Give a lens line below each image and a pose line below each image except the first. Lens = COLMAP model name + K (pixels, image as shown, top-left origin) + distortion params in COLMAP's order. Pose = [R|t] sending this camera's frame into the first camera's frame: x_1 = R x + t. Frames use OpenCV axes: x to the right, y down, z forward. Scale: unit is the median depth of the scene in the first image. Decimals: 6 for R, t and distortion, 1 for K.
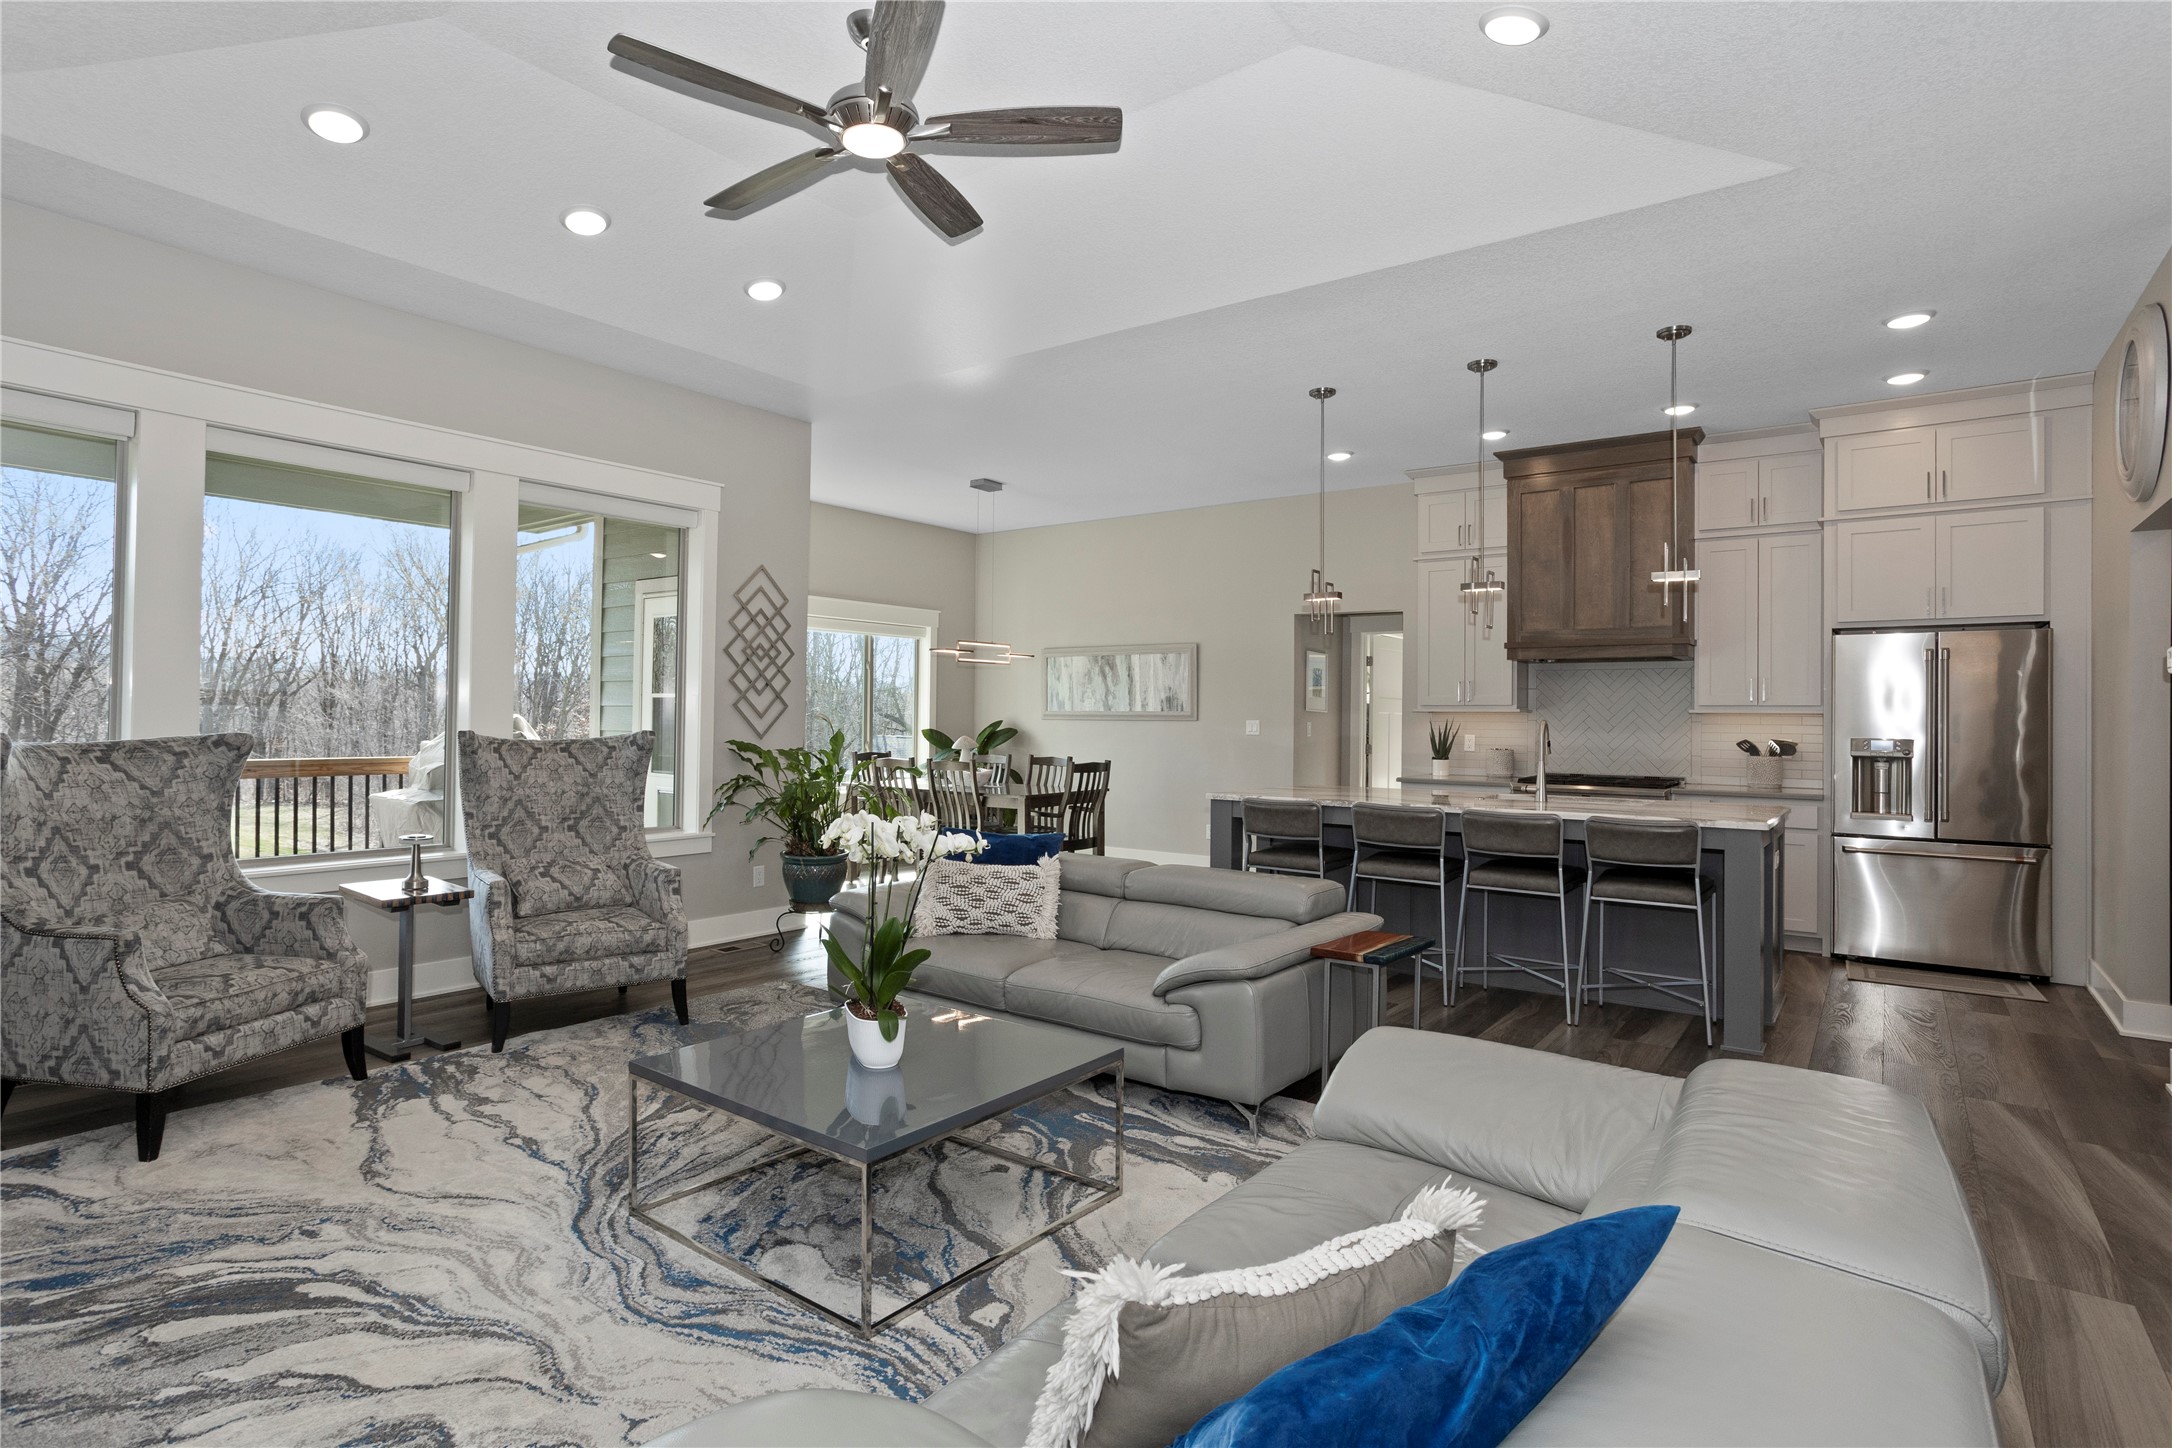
lens RADIAL K [[1067.2, 0, 1079.7], [0, 1067.2, 704.2], [0, 0, 1]] dist [-0.022552, 0.005135]
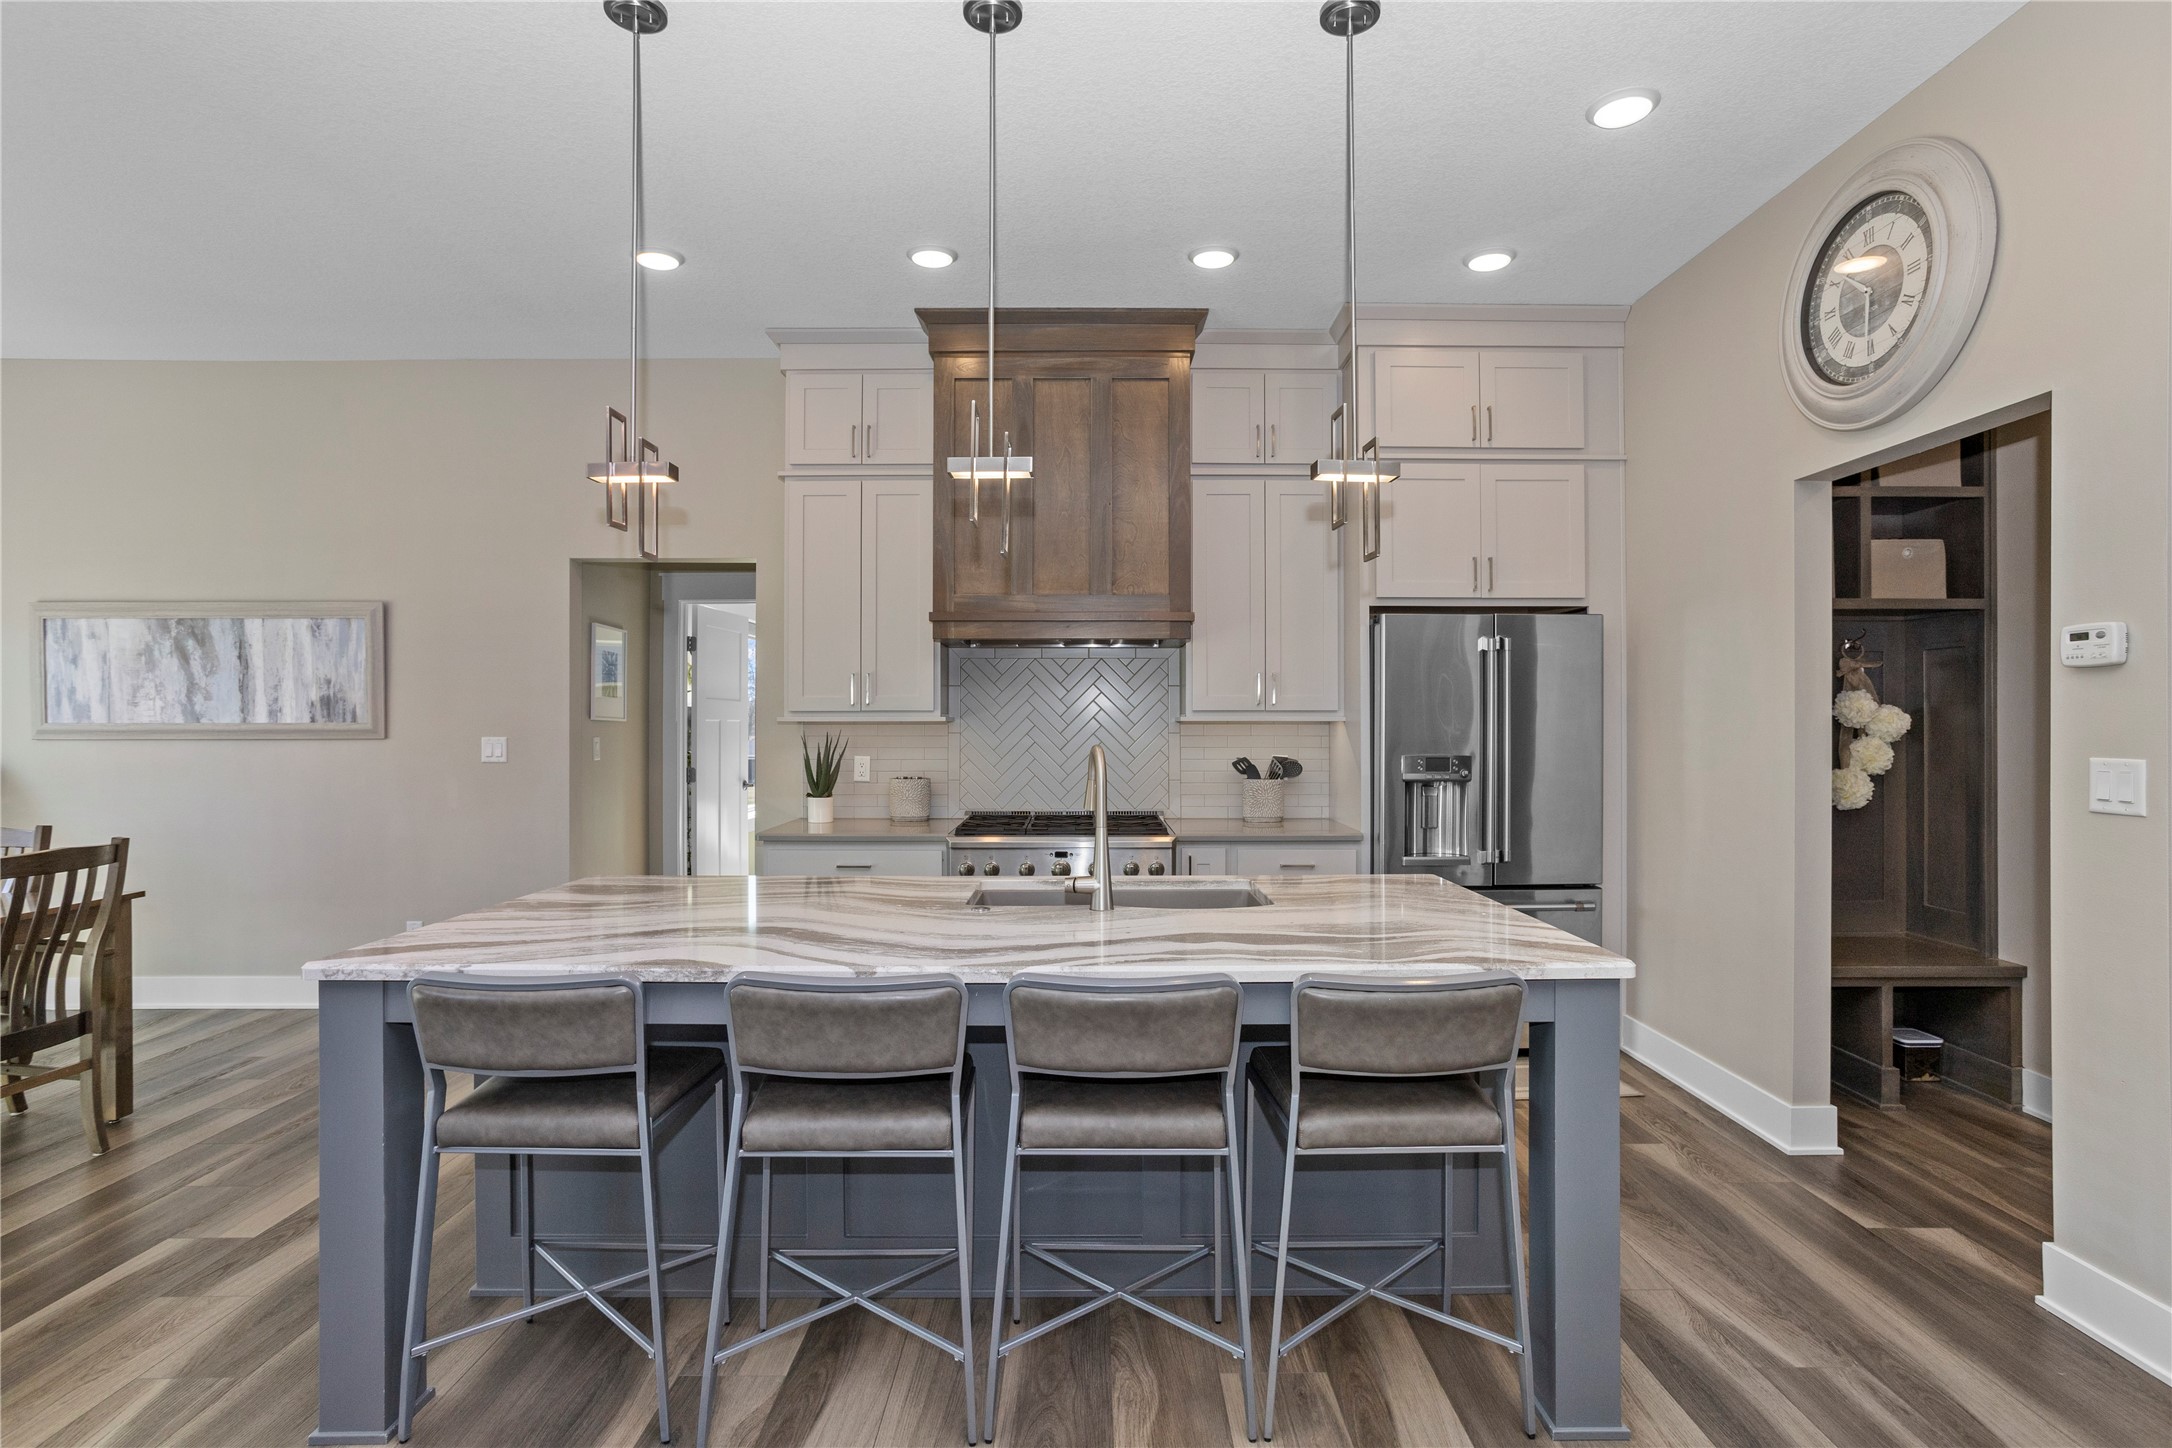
lens RADIAL K [[1067.2, 0, 1090.5], [0, 1067.2, 717.6], [0, 0, 1]] dist [-0.022552, 0.005135]
pose [[0.796389, -0.010014, 0.604702, 0.101253], [0.001735, 0.999897, 0.014273, -0.004825], [-0.604782, -0.010317, 0.796324, 0.485192]]
